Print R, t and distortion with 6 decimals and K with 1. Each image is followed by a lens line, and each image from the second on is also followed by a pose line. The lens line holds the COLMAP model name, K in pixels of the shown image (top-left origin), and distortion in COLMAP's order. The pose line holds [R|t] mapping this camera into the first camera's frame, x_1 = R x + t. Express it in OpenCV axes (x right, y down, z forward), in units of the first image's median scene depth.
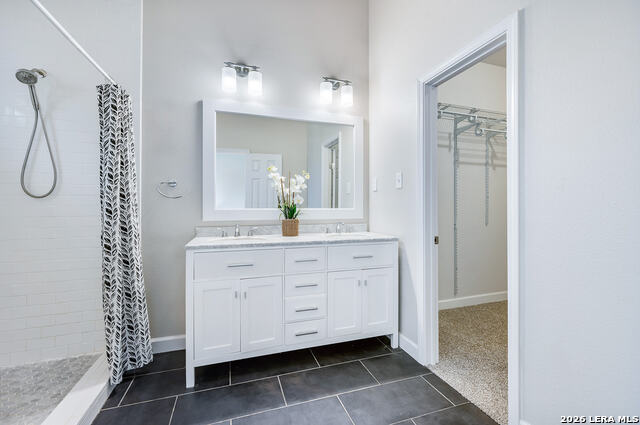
lens RADIAL K [[265.1, 0, 319.1], [0, 265.1, 210.0], [0, 0, 1]] dist [-0.002227, 0.000095]
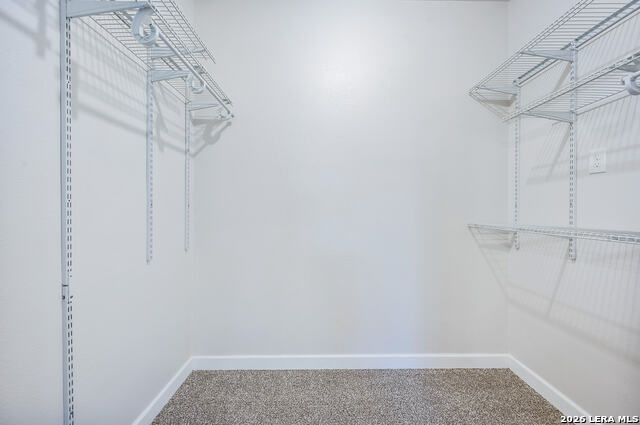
lens RADIAL K [[252.0, 0, 320.8], [0, 252.0, 214.8], [0, 0, 1]] dist [-0.001930, -0.000302]
pose [[0.299149, -0.006971, 0.954181, 0.295791], [0.005643, 0.999969, 0.005536, -0.031135], [-0.954190, 0.003728, 0.299179, 0.573621]]
